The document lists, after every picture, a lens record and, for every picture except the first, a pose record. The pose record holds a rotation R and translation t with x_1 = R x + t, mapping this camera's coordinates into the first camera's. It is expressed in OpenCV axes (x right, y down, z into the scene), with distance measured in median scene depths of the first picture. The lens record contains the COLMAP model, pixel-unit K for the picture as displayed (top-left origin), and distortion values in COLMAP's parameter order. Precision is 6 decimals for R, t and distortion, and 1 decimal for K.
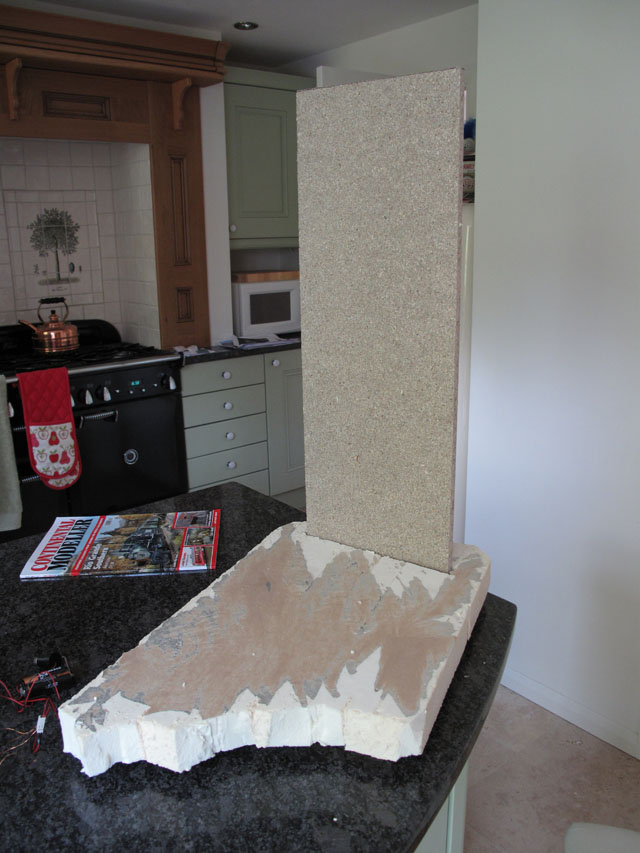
lens RADIAL K [[709.0, 0, 313.4], [0, 709.0, 429.1], [0, 0, 1]] dist [-0.142565, 0.098030]
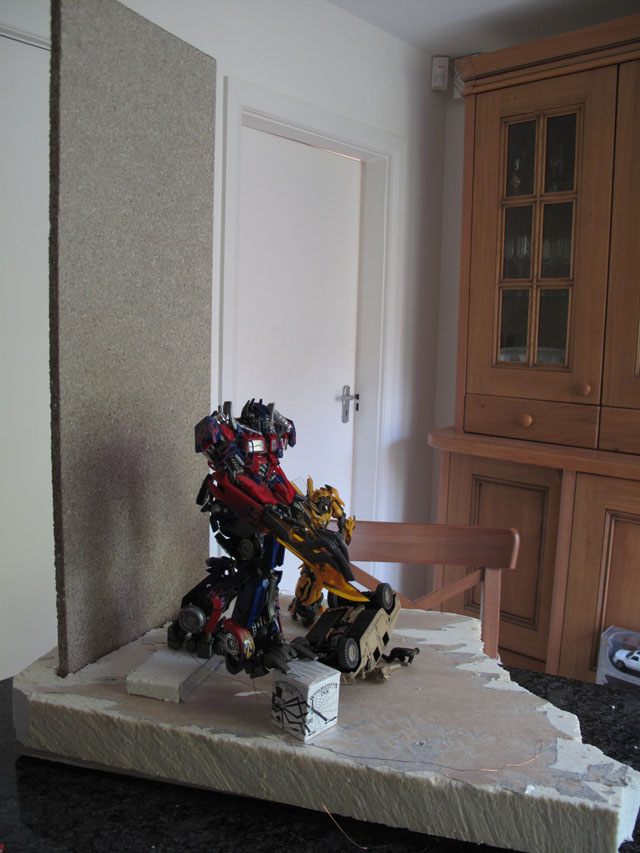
lens RADIAL K [[709.0, 0, 313.4], [0, 709.0, 429.1], [0, 0, 1]] dist [-0.142565, 0.098030]
pose [[-0.132986, -0.120060, 0.983819, -0.709016], [0.245110, 0.957818, 0.150019, -0.111920], [-0.960331, 0.261094, -0.097949, 0.928456]]
